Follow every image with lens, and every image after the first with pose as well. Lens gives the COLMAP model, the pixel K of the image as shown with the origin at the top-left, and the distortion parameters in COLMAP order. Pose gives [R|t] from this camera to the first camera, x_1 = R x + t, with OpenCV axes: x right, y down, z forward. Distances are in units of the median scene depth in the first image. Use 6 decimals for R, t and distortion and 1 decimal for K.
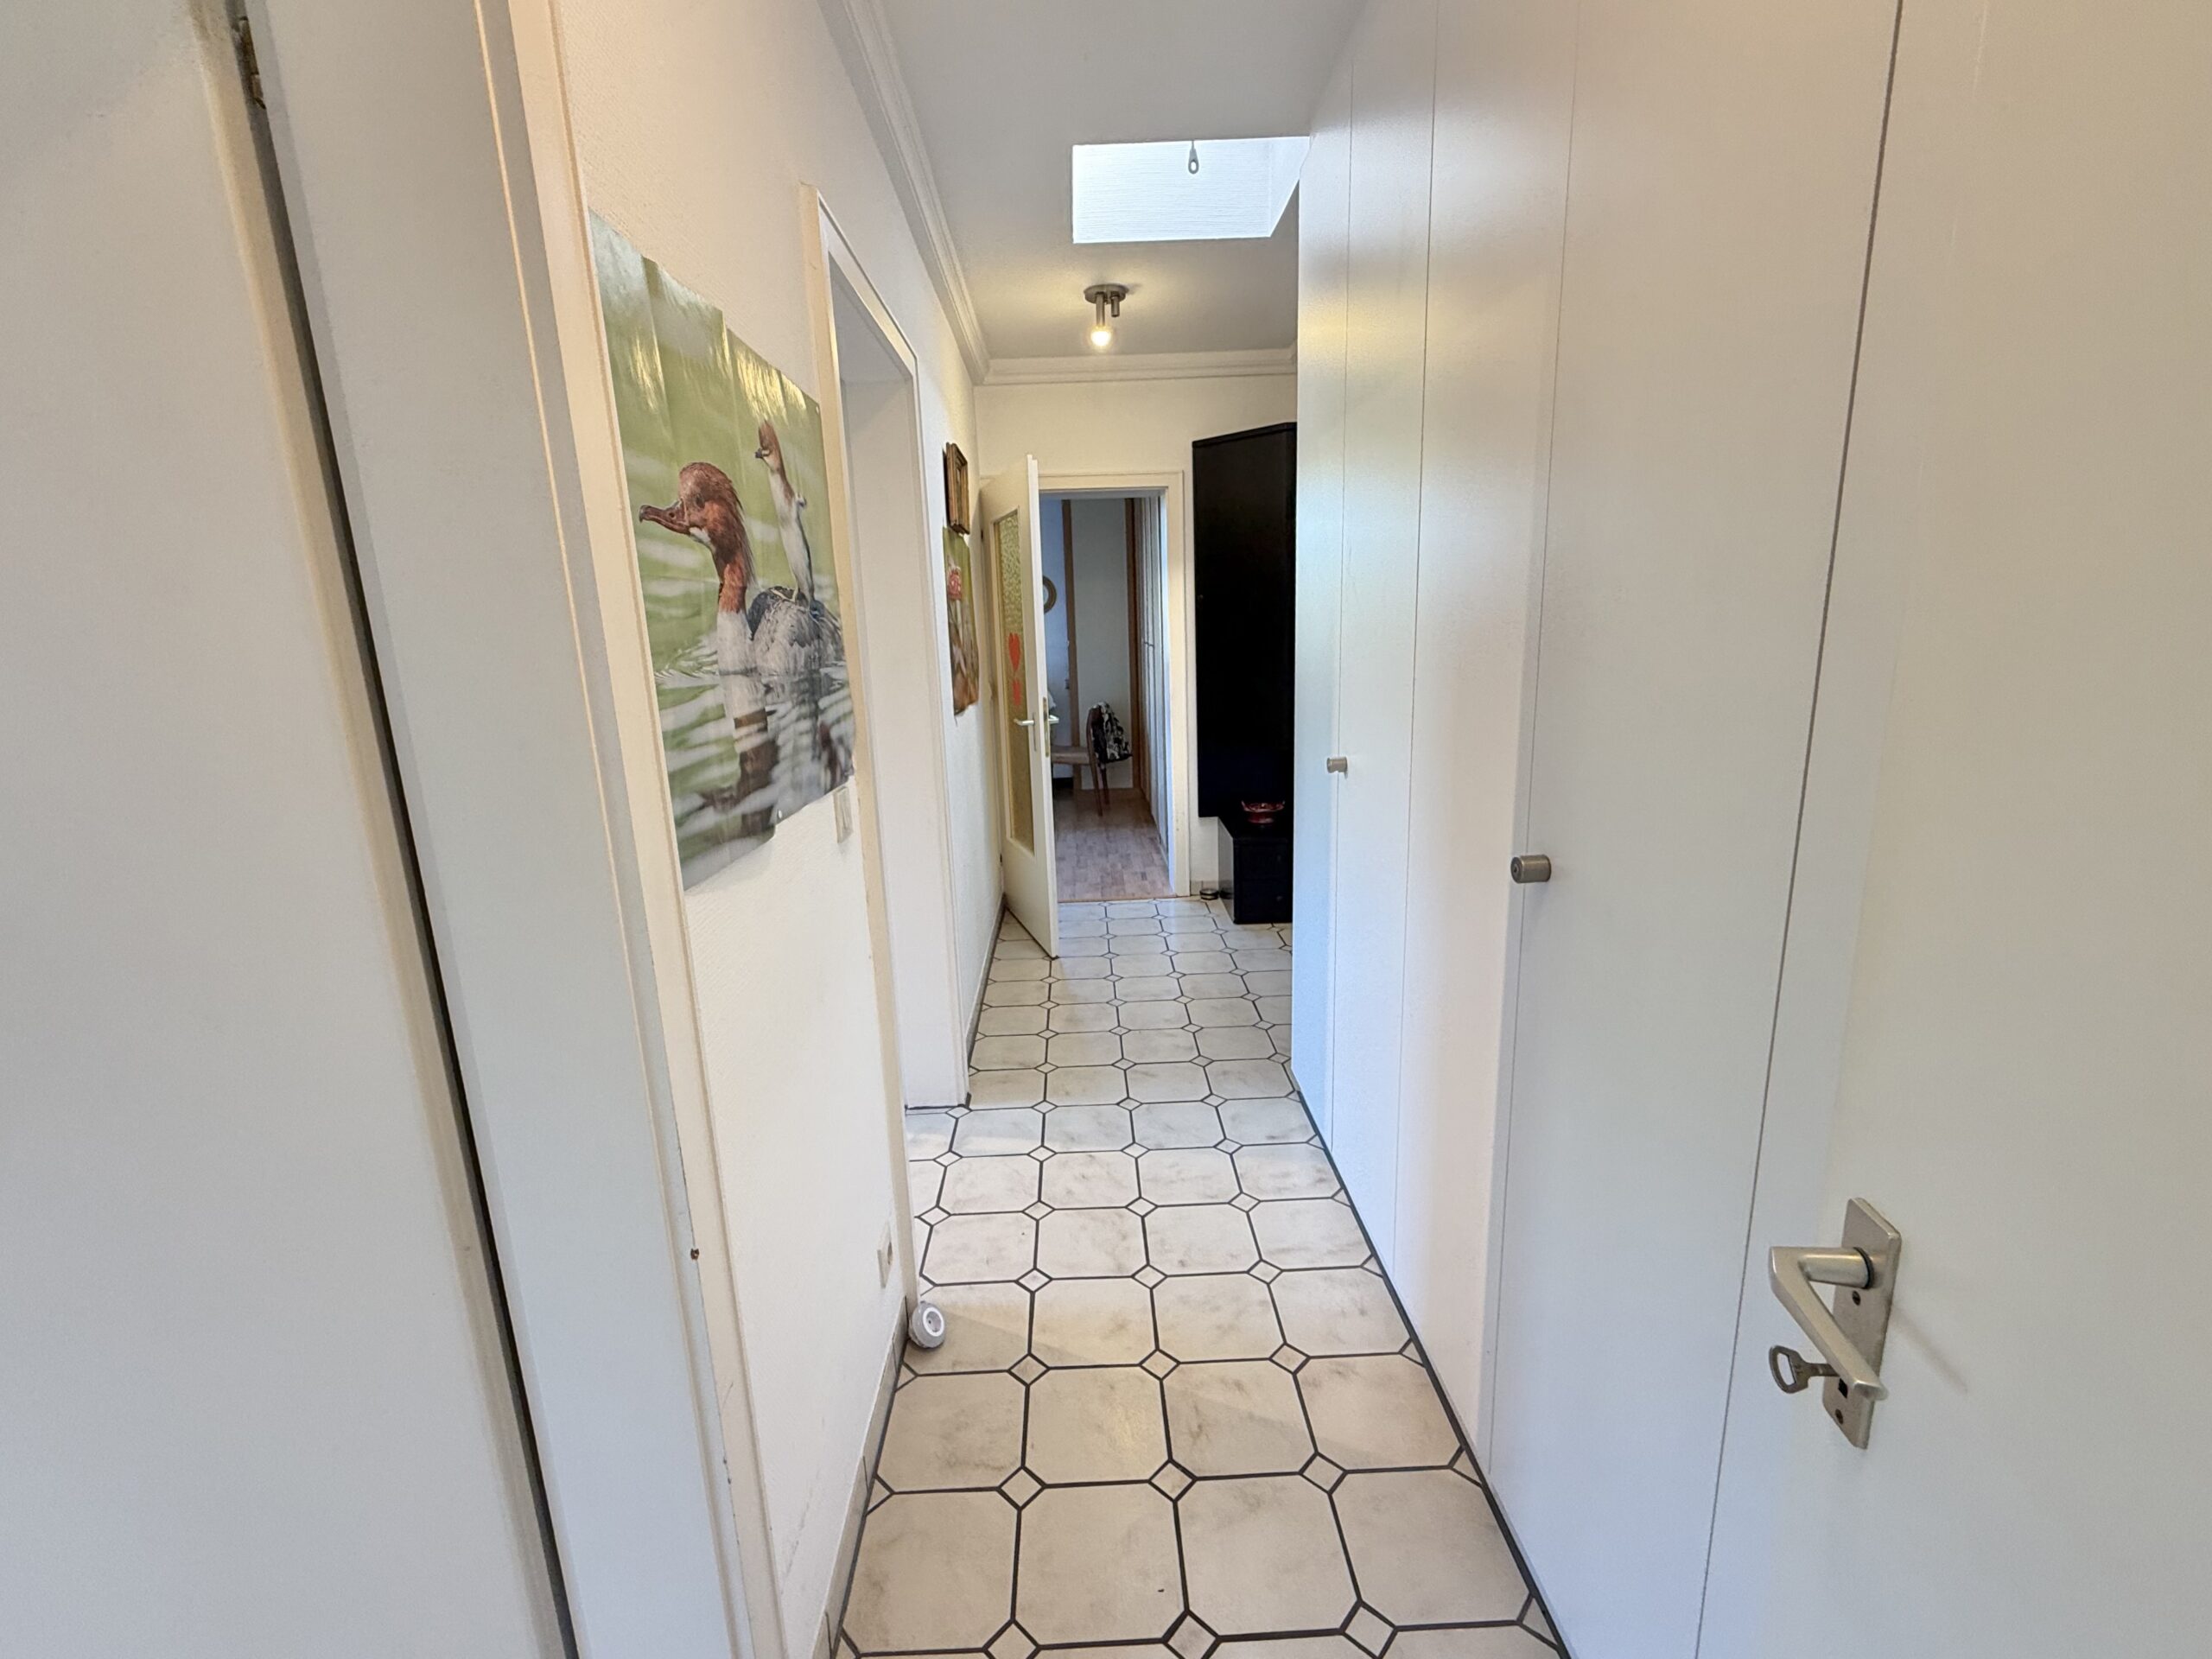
lens RADIAL K [[885.2, 0, 1101.3], [0, 885.2, 814.8], [0, 0, 1]] dist [-0.002213, 0.001201]
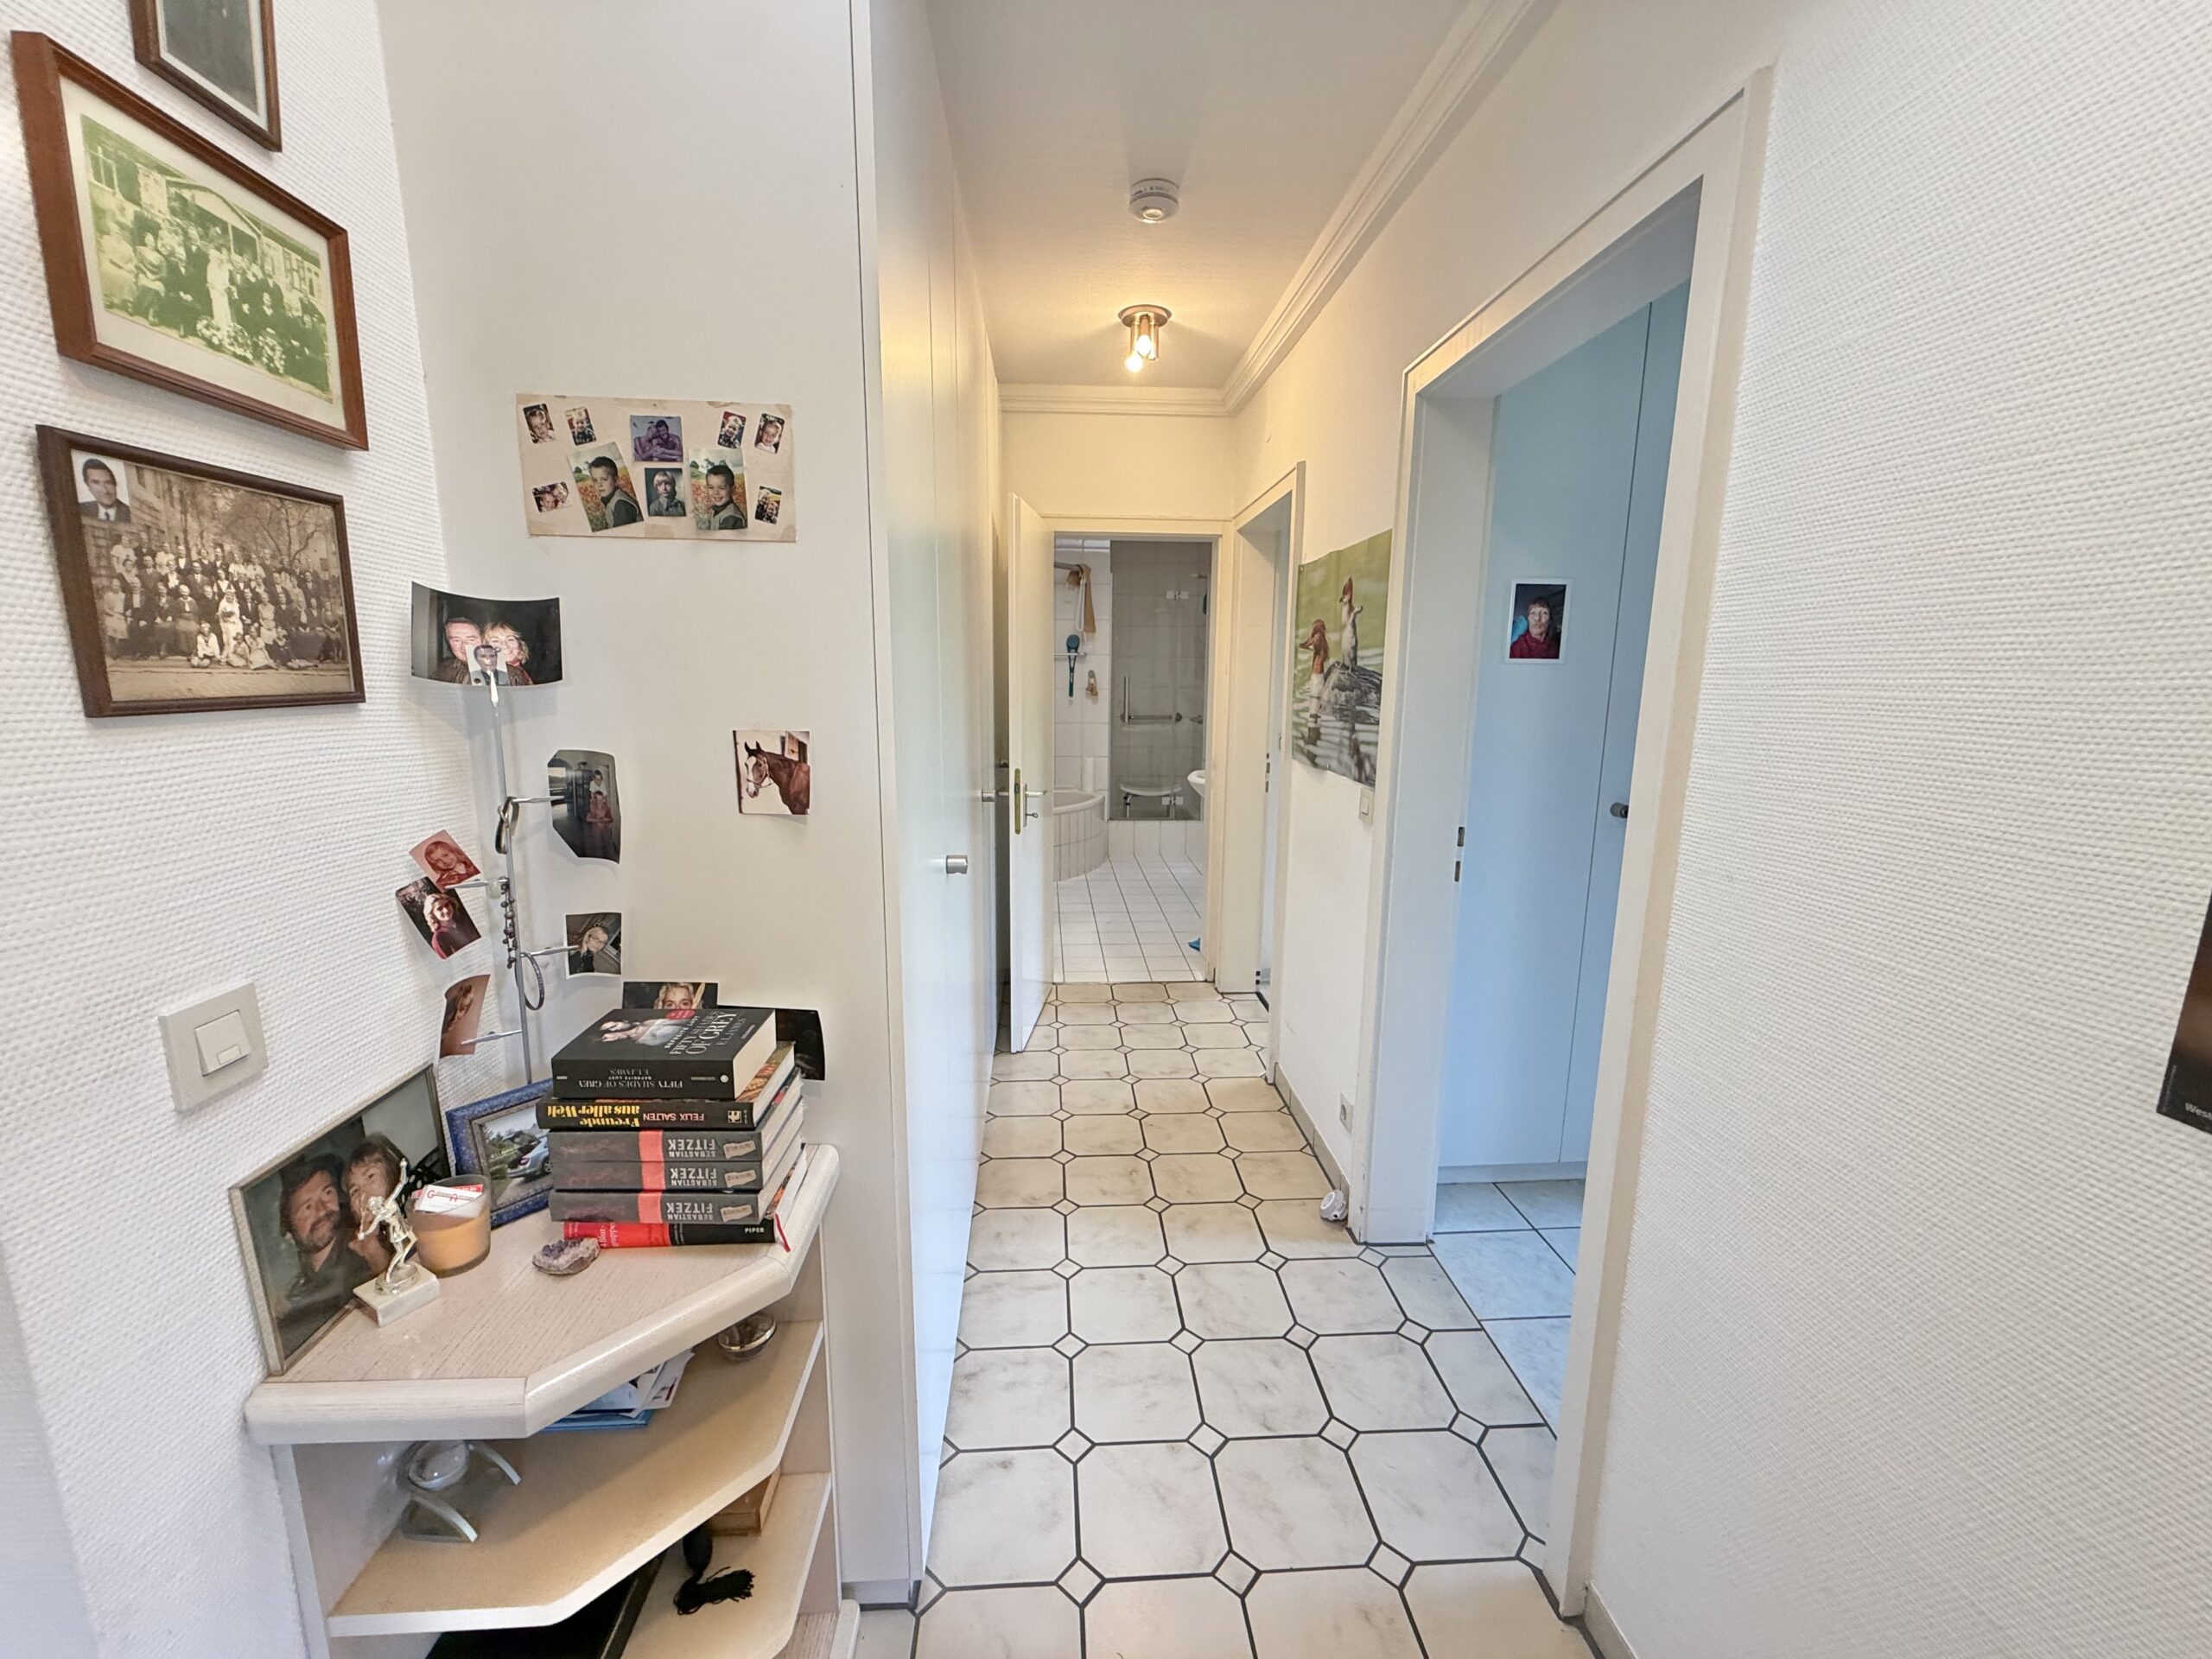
lens RADIAL K [[885.2, 0, 1100.8], [0, 885.2, 828.8], [0, 0, 1]] dist [-0.002213, 0.001201]
pose [[-0.998854, 0.034100, -0.033578, 0.284836], [0.018744, 0.924332, 0.381129, -0.733587], [0.044033, 0.380063, -0.923912, 3.206428]]
